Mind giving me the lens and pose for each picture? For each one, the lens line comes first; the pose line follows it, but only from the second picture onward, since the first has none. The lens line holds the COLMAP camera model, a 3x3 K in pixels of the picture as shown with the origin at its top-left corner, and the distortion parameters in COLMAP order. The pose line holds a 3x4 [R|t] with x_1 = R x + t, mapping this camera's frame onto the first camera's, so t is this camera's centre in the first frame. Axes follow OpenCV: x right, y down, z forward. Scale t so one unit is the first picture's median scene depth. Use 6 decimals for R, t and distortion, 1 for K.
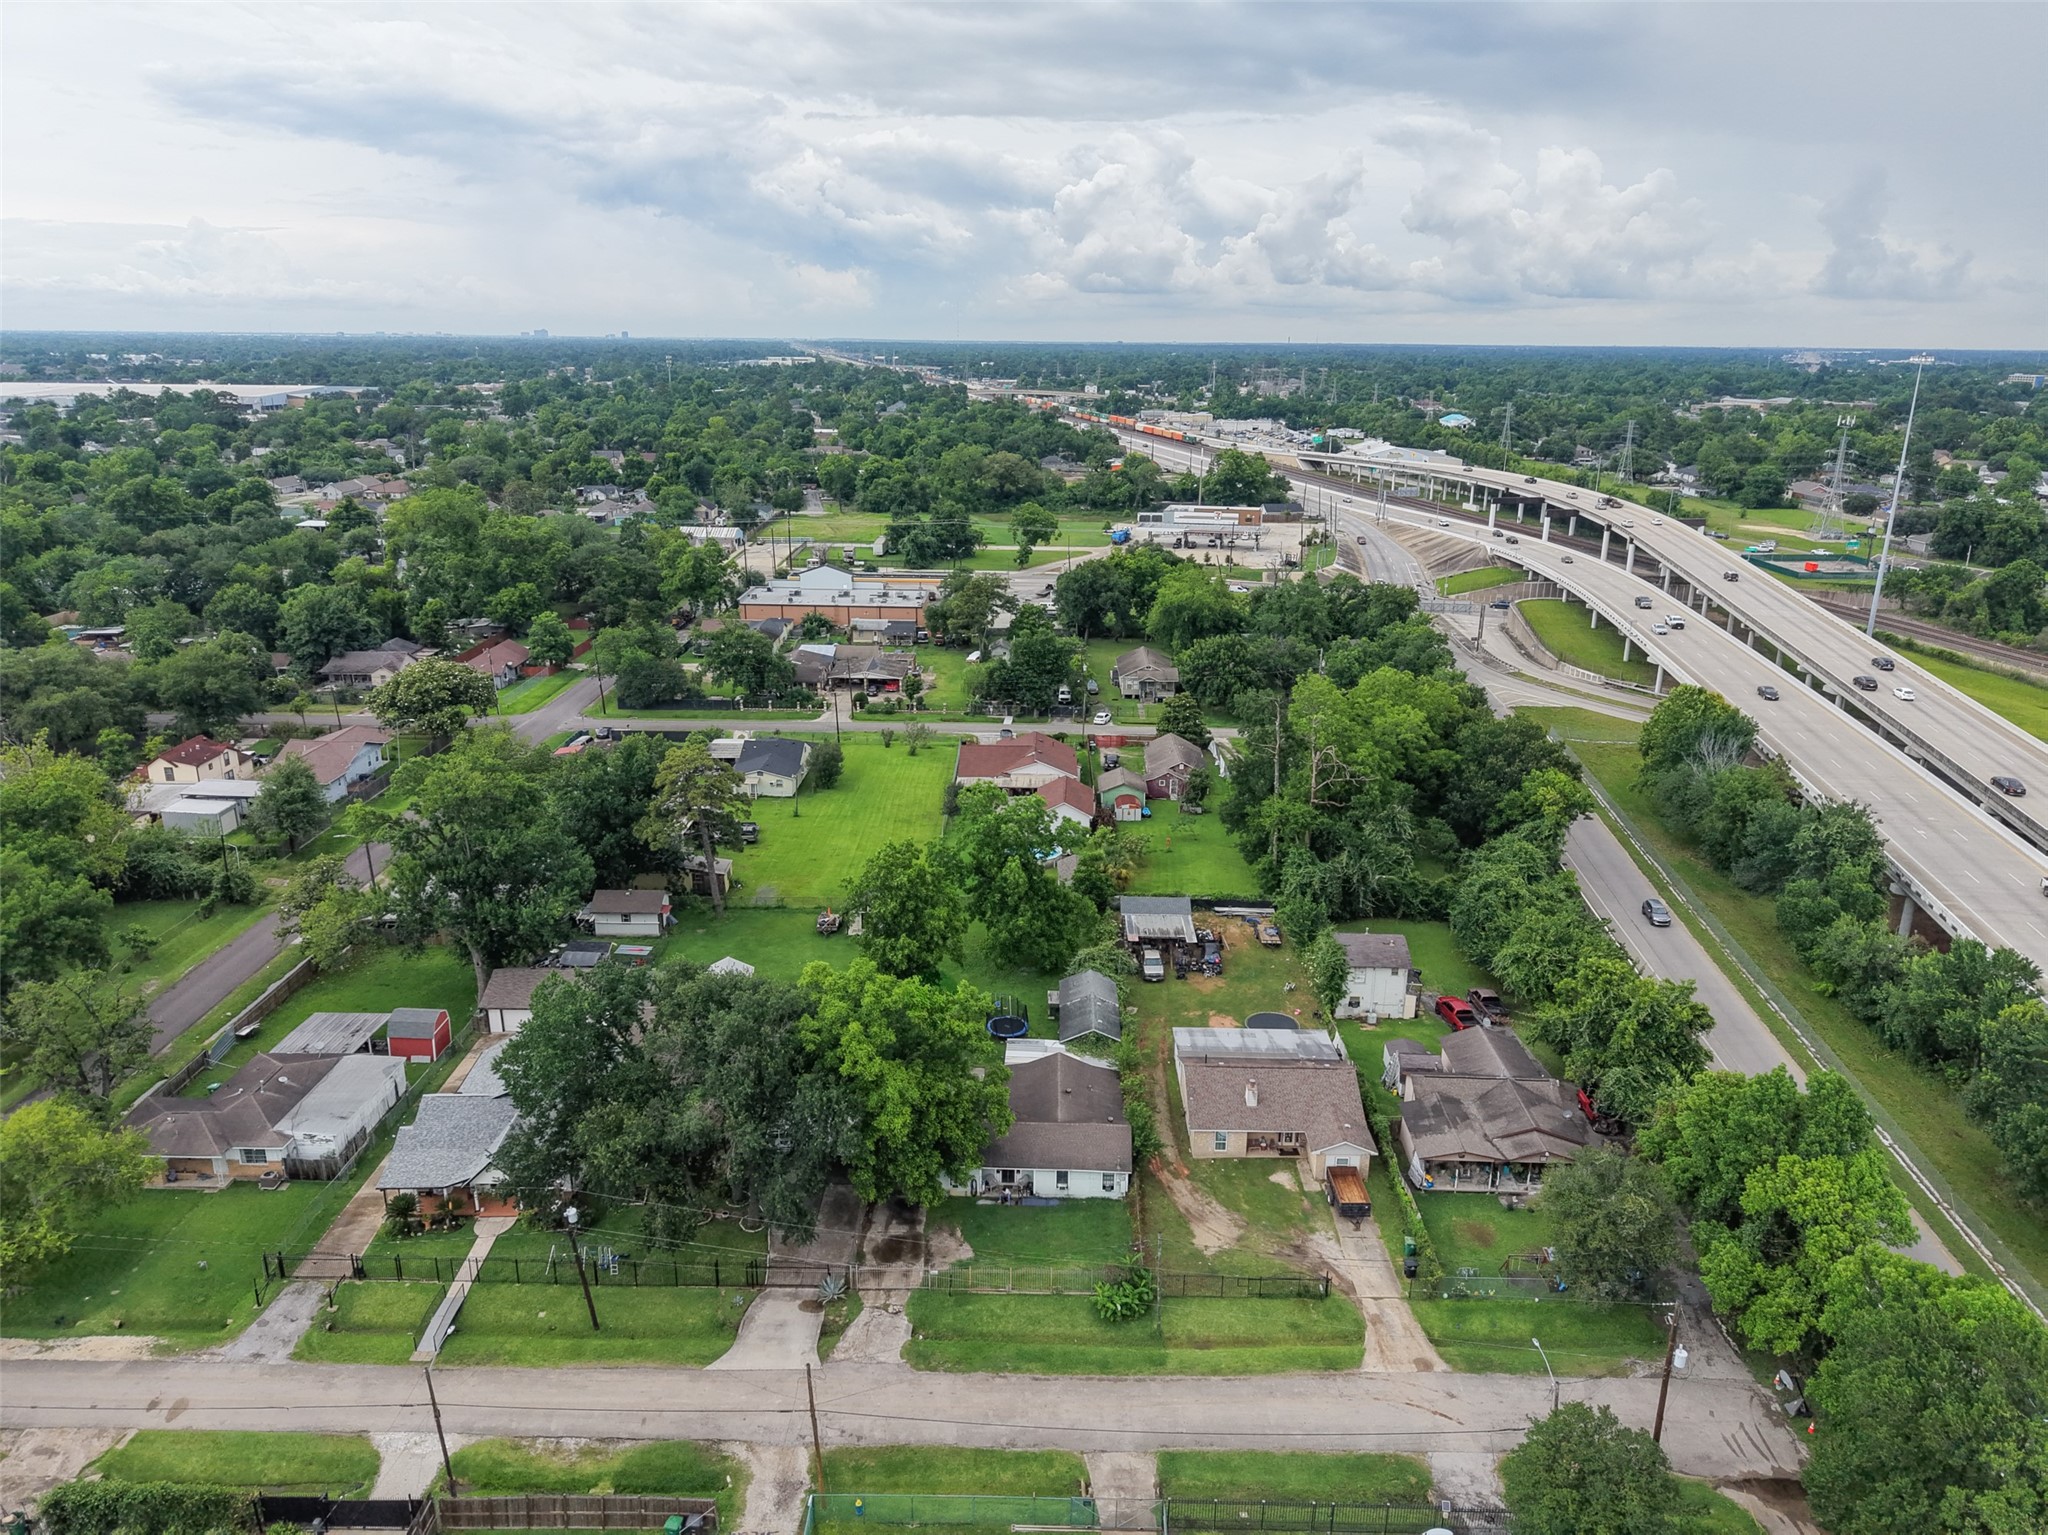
lens RADIAL K [[1366.3, 0, 1029.4], [0, 1366.3, 771.6], [0, 0, 1]] dist [0.019797, -0.019571]
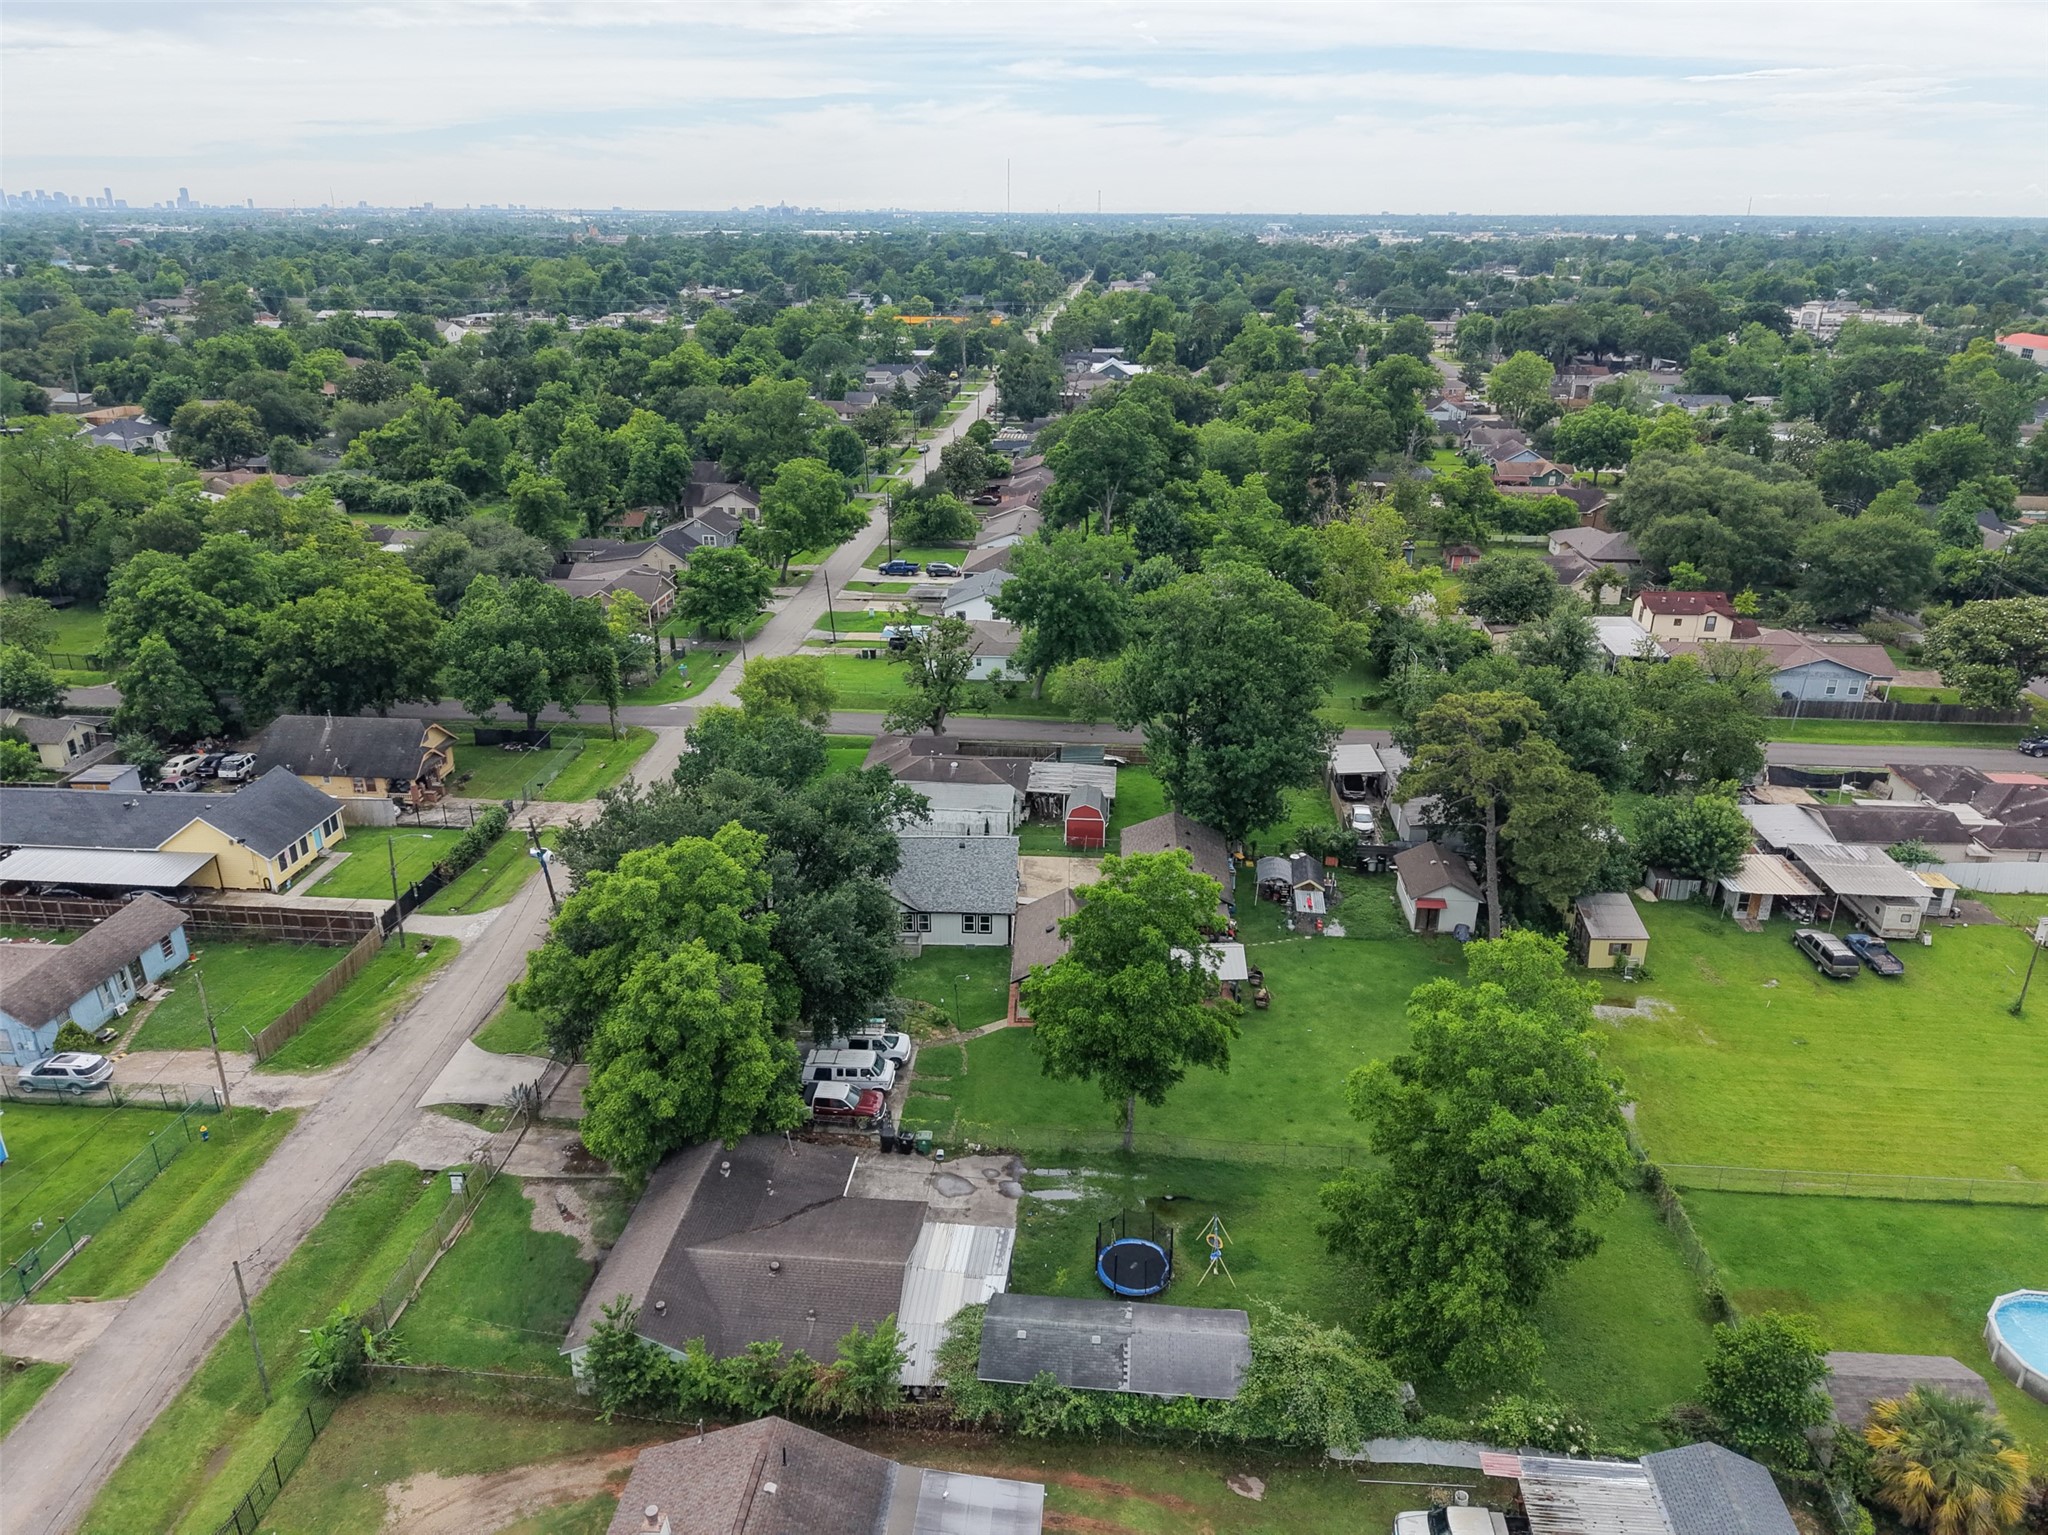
lens RADIAL K [[1366.3, 0, 1021.5], [0, 1366.3, 764.6], [0, 0, 1]] dist [0.019797, -0.019571]
pose [[-0.076387, 0.363549, -0.928438, 0.383571], [-0.304115, 0.878294, 0.368935, -0.160946], [0.949568, 0.310534, 0.043471, 0.792299]]
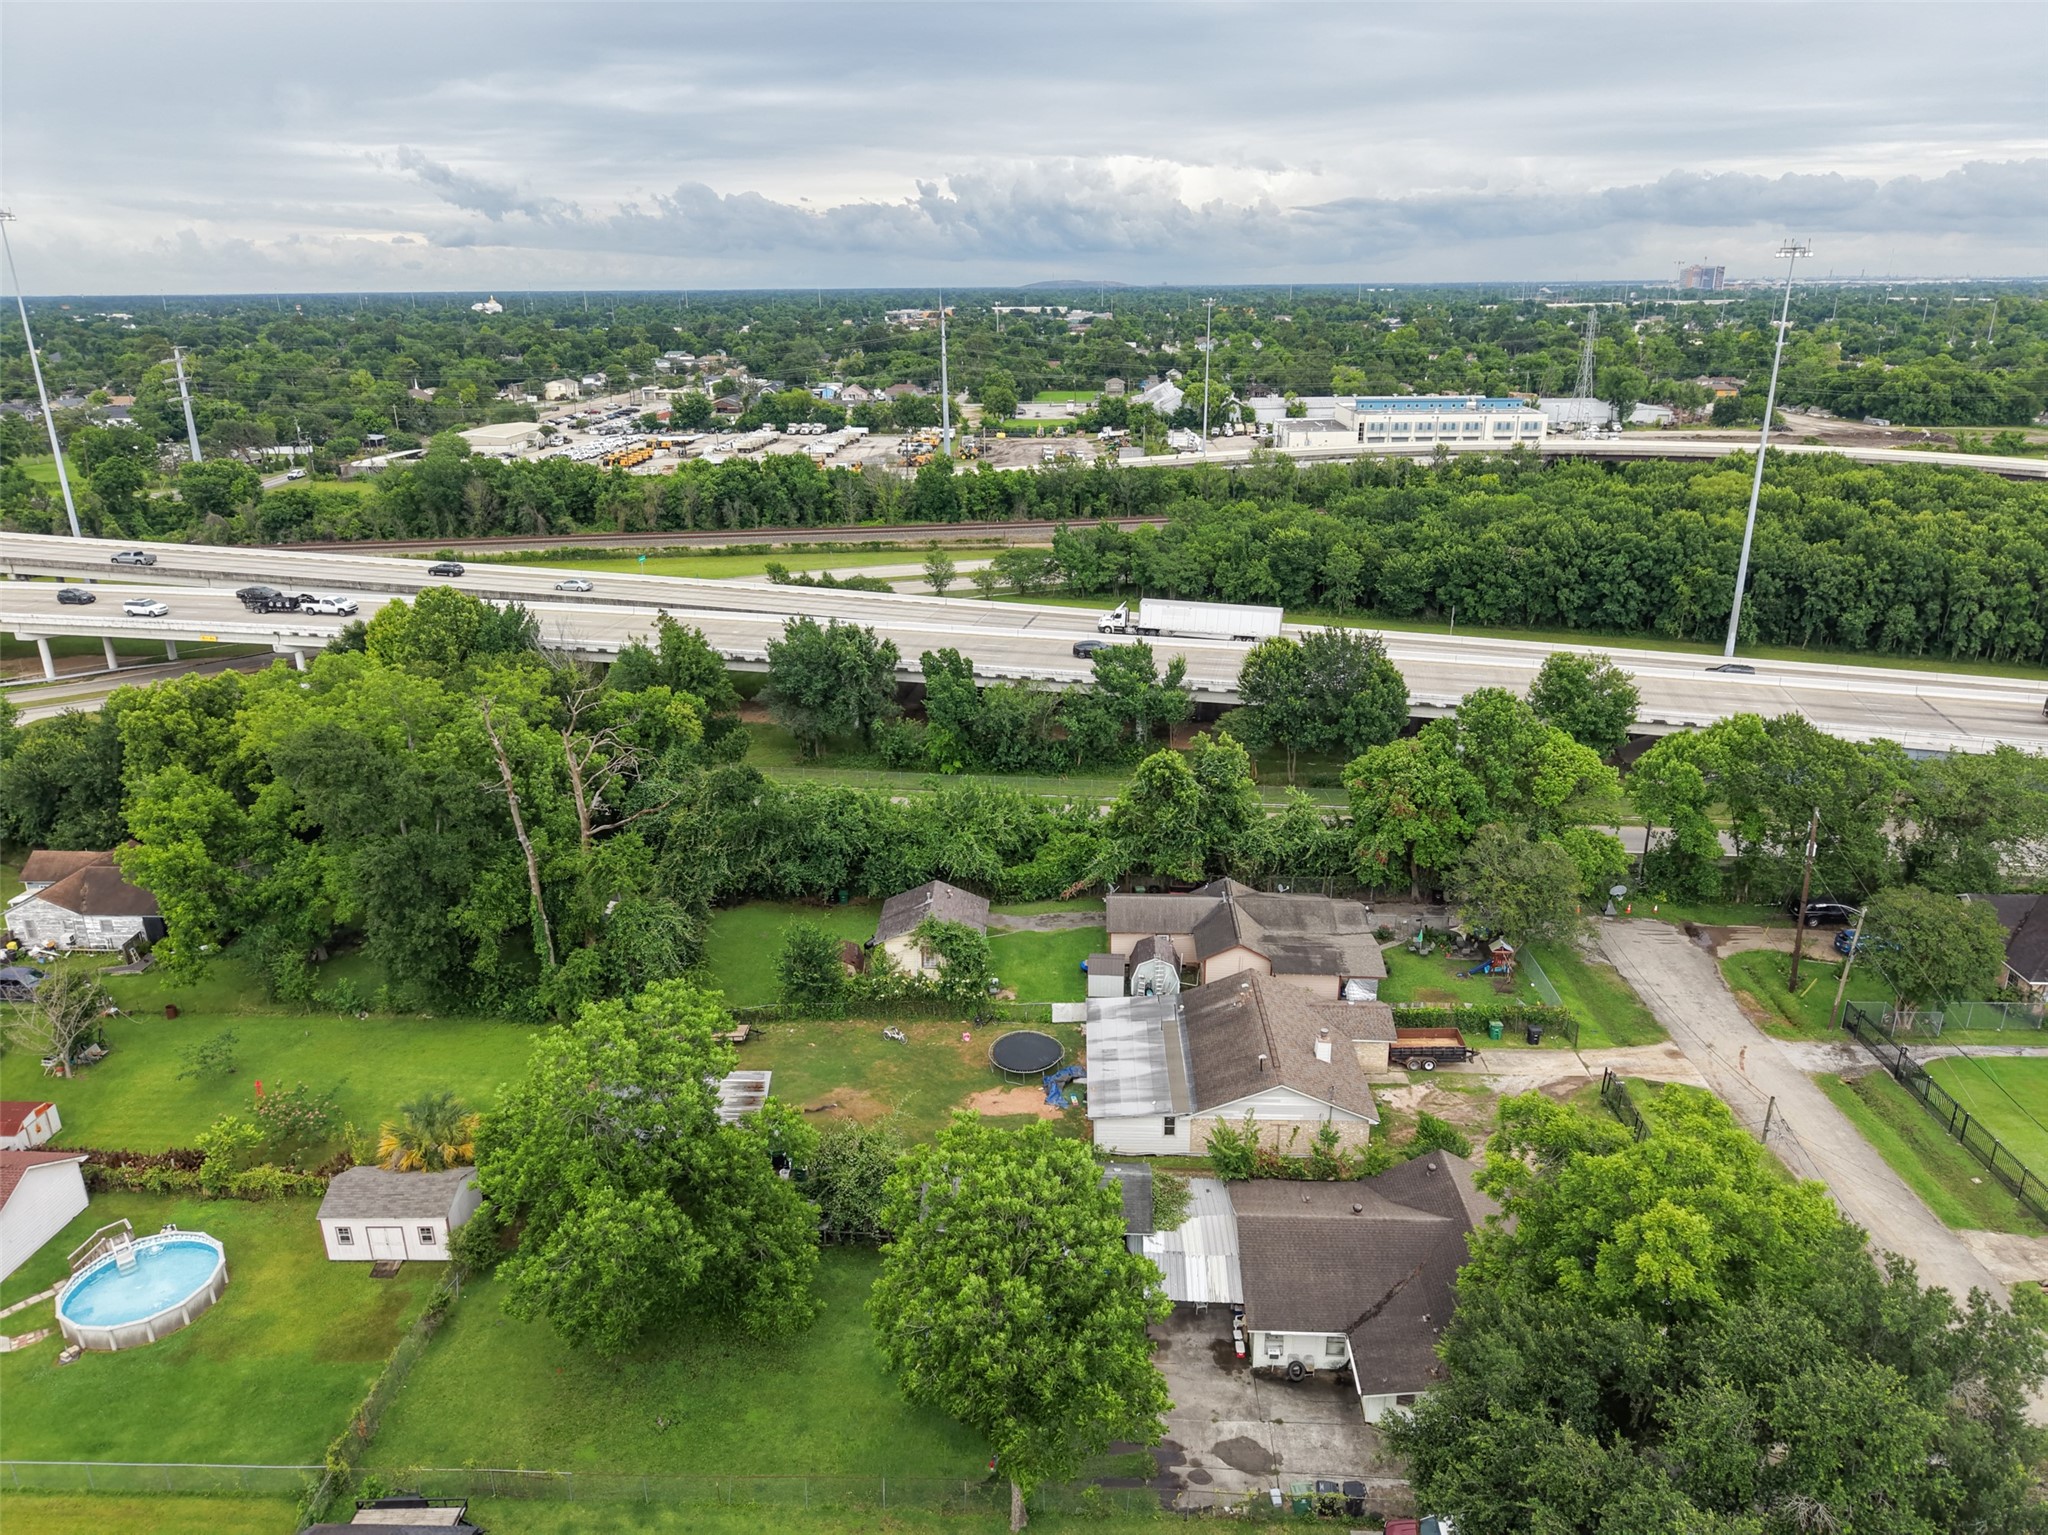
lens RADIAL K [[1366.3, 0, 1025.3], [0, 1366.3, 771.1], [0, 0, 1]] dist [0.019797, -0.019571]
pose [[0.026559, -0.343110, 0.938920, -0.392179], [0.312860, 0.894919, 0.318181, -0.153412], [-0.949428, 0.285300, 0.131113, 0.789688]]
